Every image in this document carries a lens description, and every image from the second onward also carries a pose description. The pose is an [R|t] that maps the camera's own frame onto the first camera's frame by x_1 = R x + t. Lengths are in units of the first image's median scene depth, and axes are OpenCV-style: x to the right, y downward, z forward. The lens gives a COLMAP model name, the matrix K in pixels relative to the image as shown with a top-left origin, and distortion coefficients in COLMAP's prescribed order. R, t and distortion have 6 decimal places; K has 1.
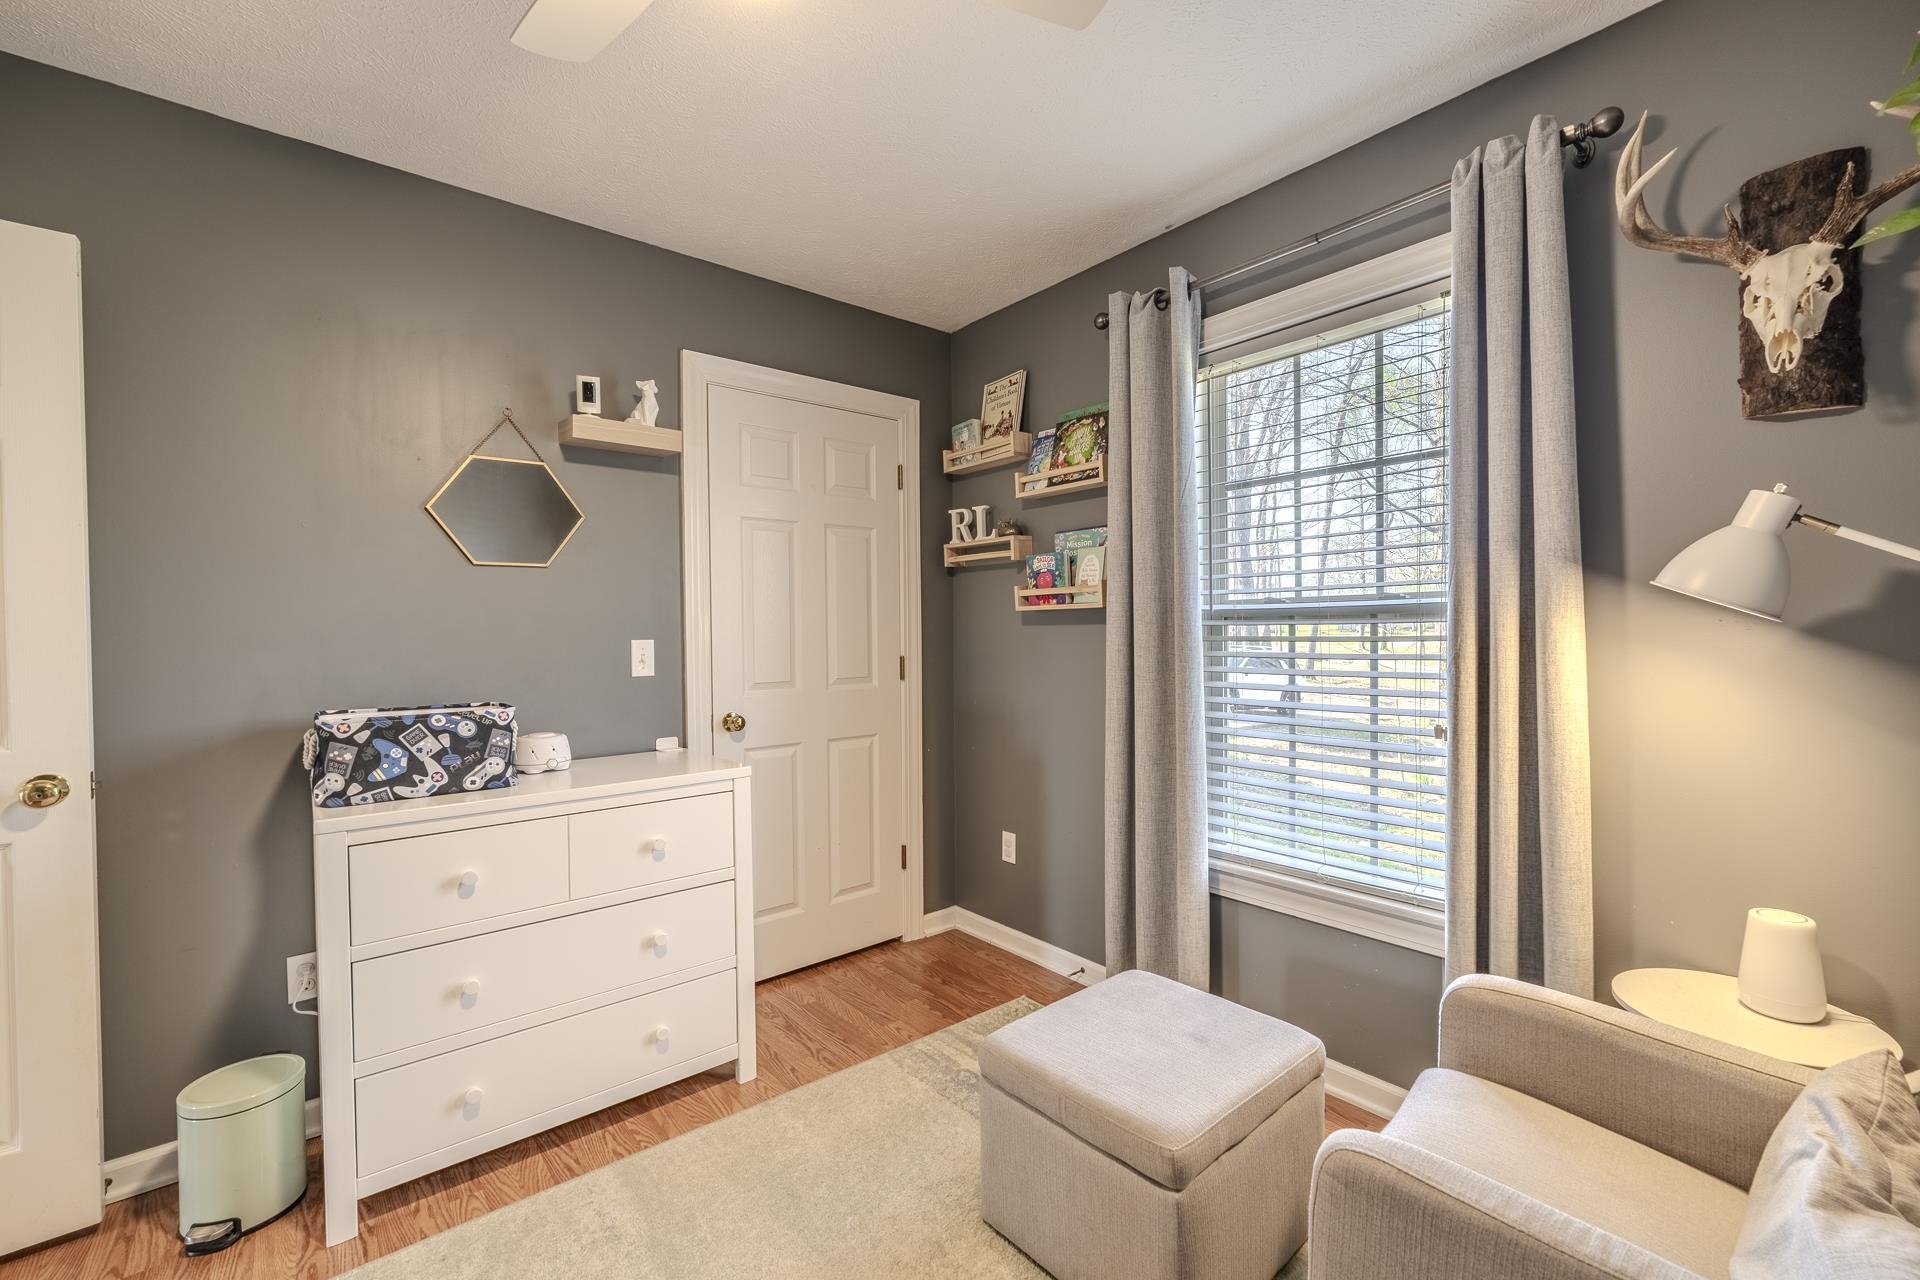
lens RADIAL K [[784.9, 0, 956.8], [0, 784.9, 642.9], [0, 0, 1]] dist [-0.002456, -0.000609]
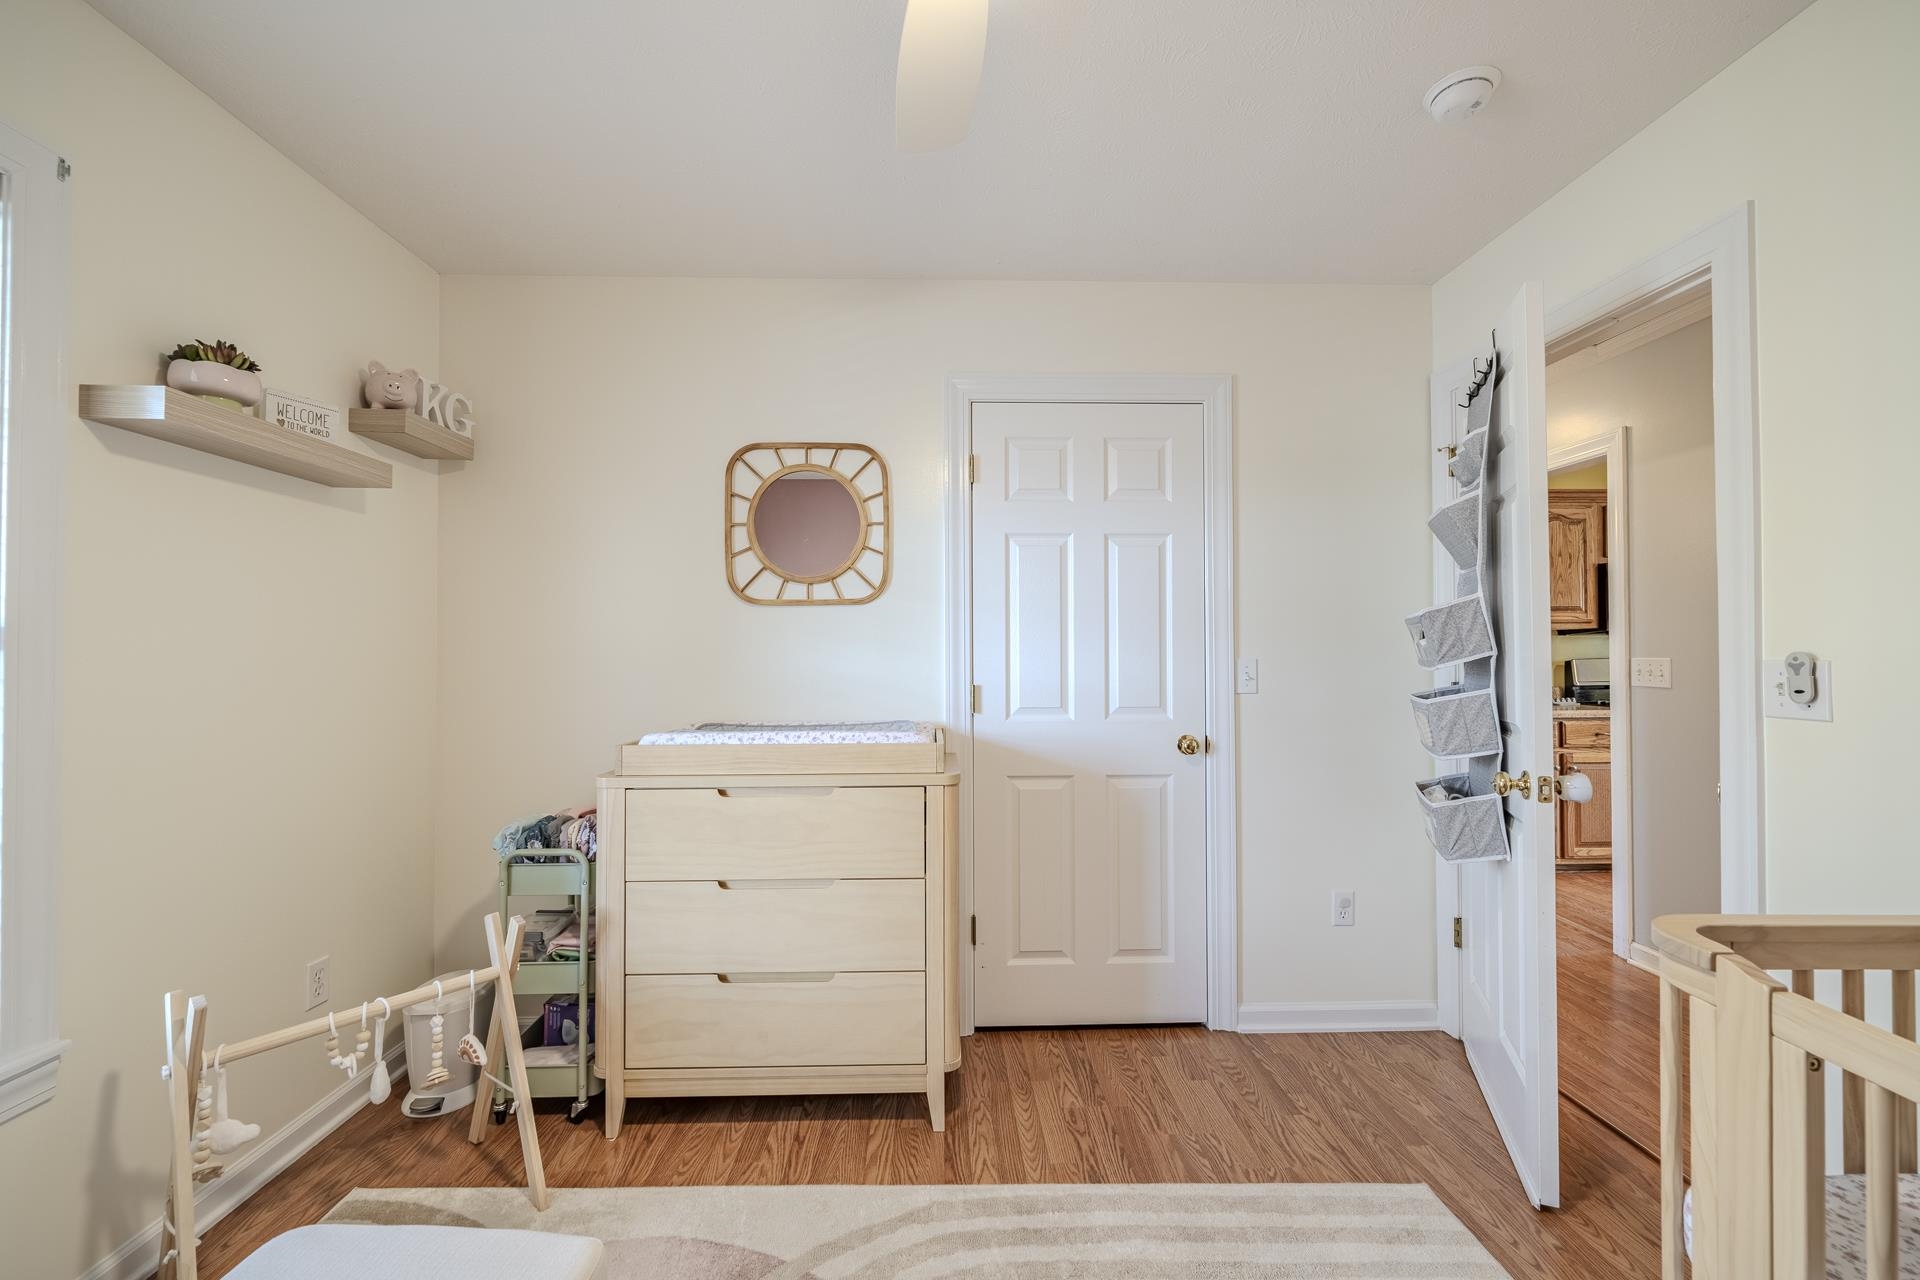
lens RADIAL K [[766.1, 0, 958.2], [0, 766.1, 644.8], [0, 0, 1]] dist [0.001108, -0.000012]
pose [[0.772219, -0.009117, -0.635291, 0.263388], [-0.004206, 0.999802, -0.019461, -0.007861], [0.635342, 0.017700, 0.772028, 0.219567]]
